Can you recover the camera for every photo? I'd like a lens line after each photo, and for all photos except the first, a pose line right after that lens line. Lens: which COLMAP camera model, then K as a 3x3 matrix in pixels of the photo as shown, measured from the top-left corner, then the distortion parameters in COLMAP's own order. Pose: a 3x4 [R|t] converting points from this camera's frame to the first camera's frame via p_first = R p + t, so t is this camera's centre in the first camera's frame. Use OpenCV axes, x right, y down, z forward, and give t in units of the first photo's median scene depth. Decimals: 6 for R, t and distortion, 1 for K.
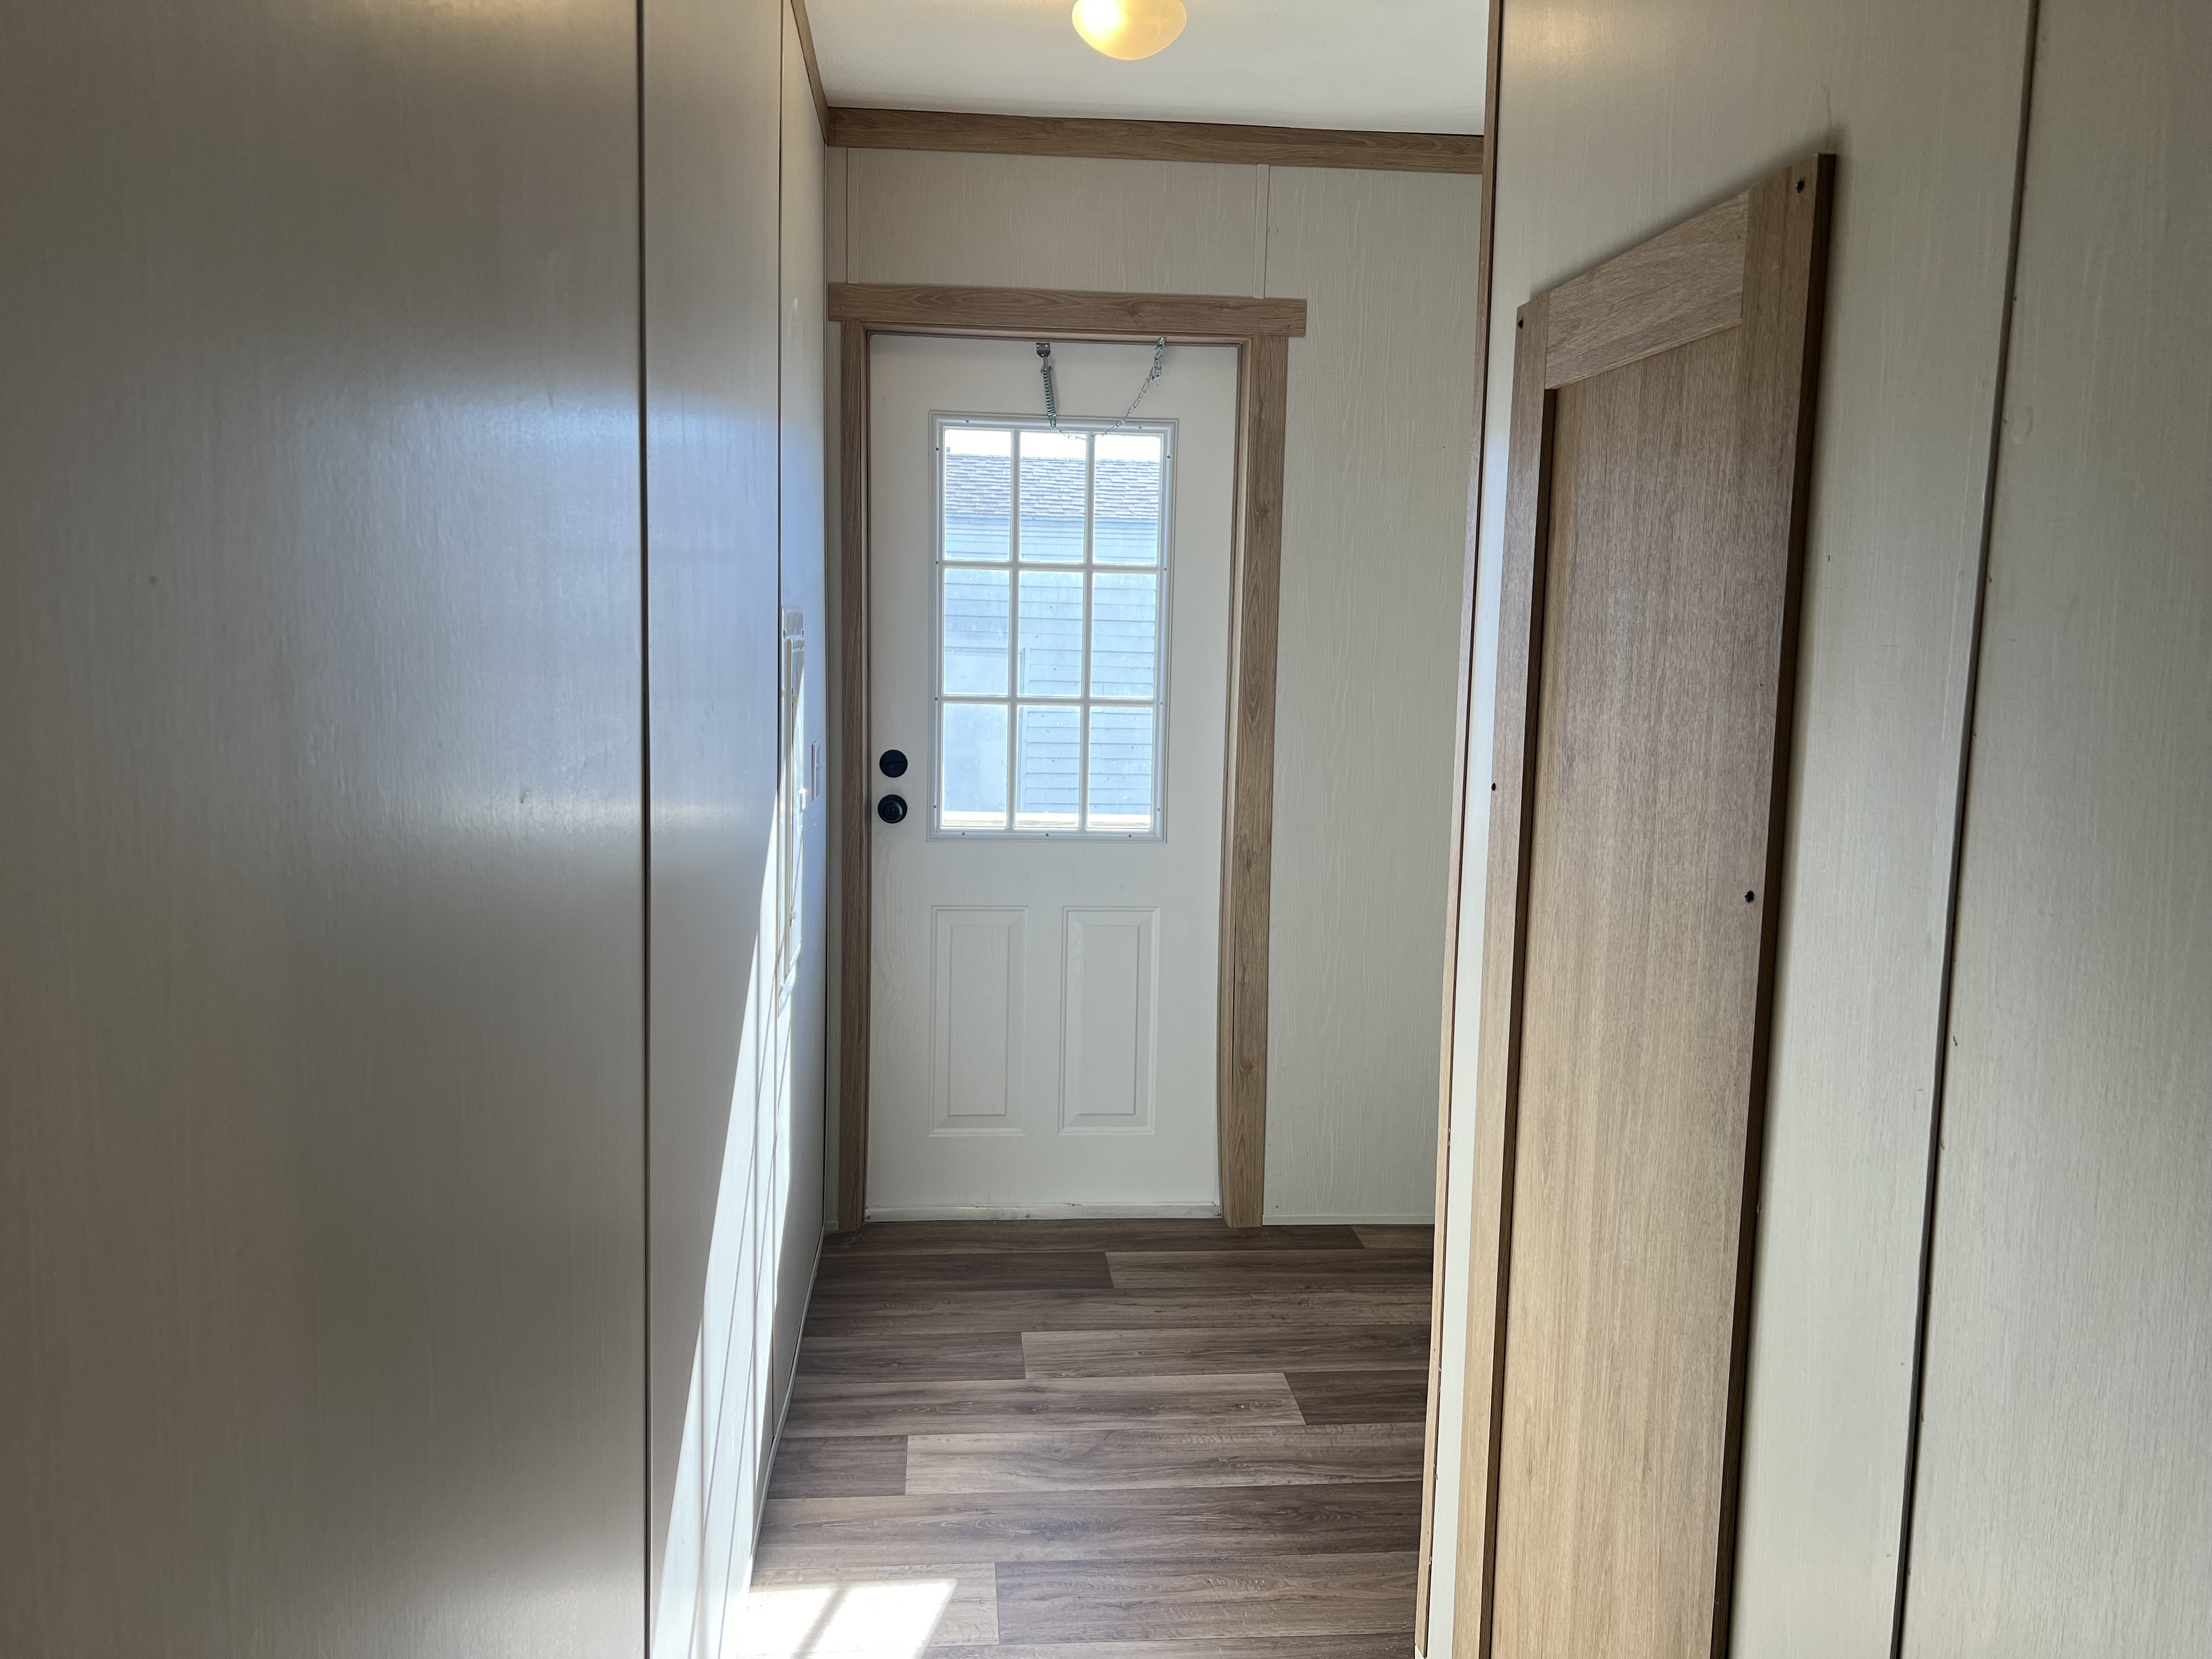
lens RADIAL K [[1661.5, 0, 1104.8], [0, 1661.5, 832.6], [0, 0, 1]] dist [-0.004295, -0.005448]
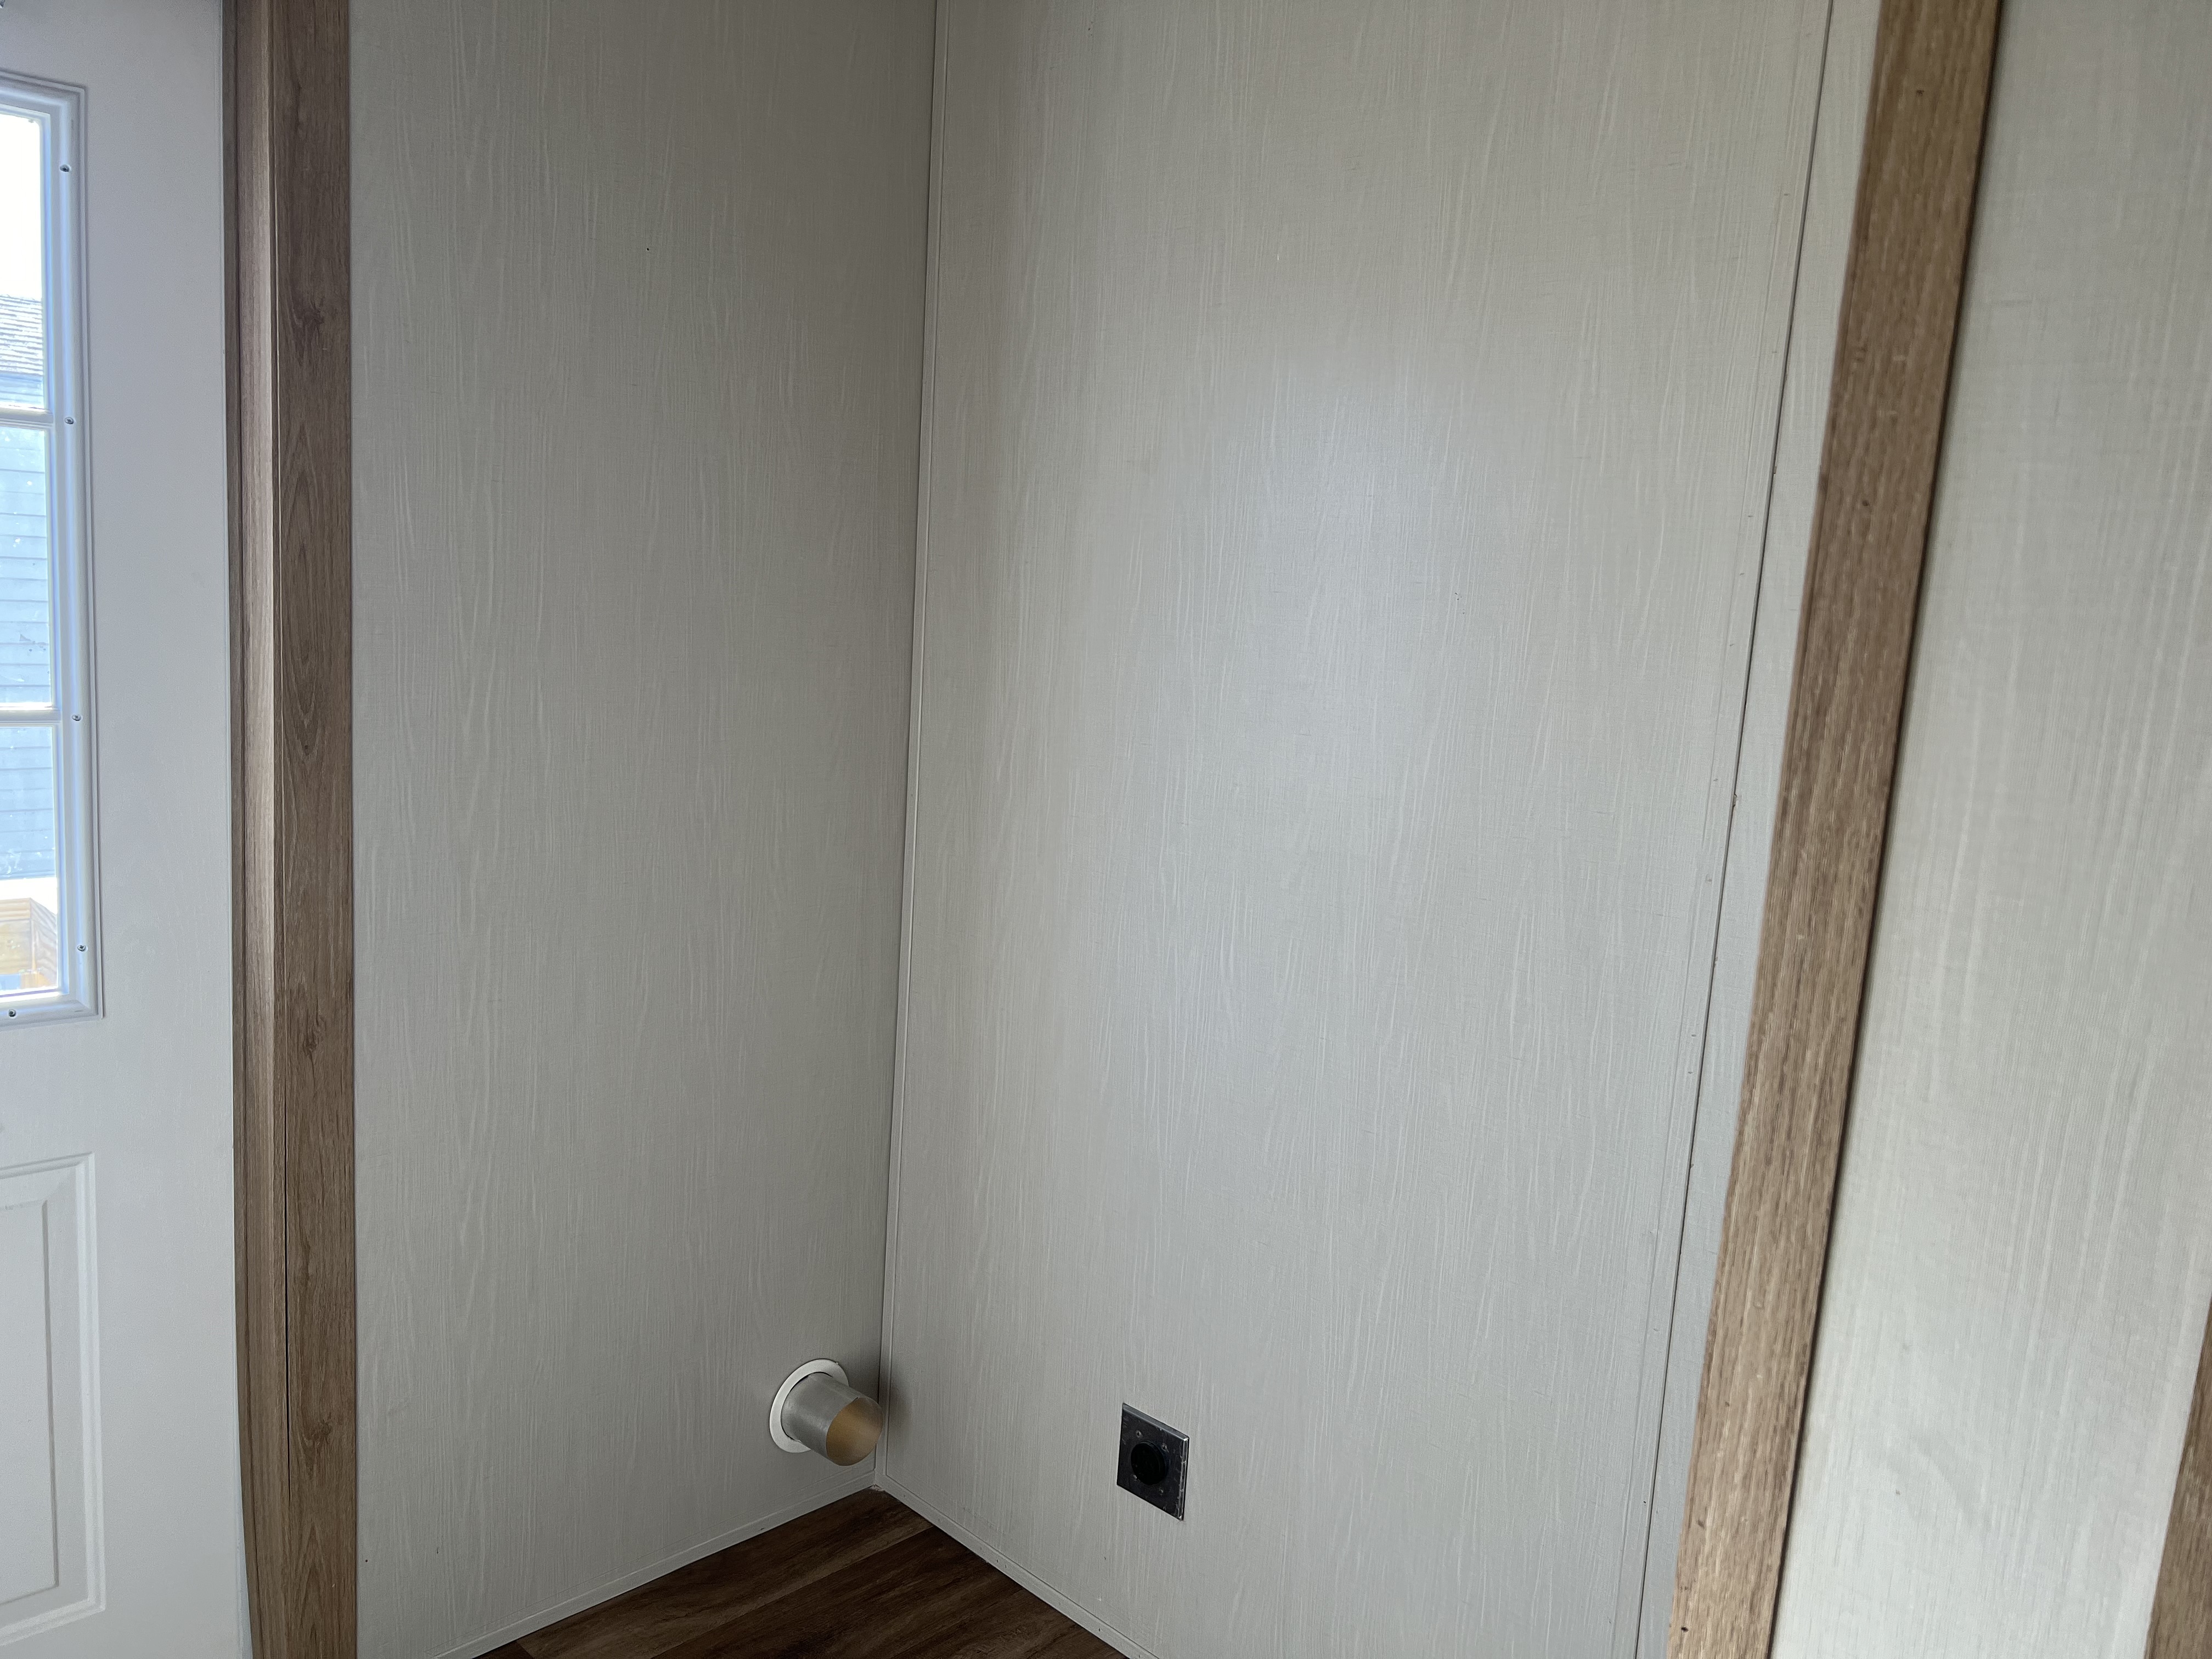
lens RADIAL K [[1661.5, 0, 1103.3], [0, 1661.5, 837.5], [0, 0, 1]] dist [-0.004295, -0.005448]
pose [[0.746387, -0.065516, 0.662279, -0.059329], [0.034751, 0.997622, 0.059526, -0.063143], [-0.664604, -0.021415, 0.746889, 0.474173]]
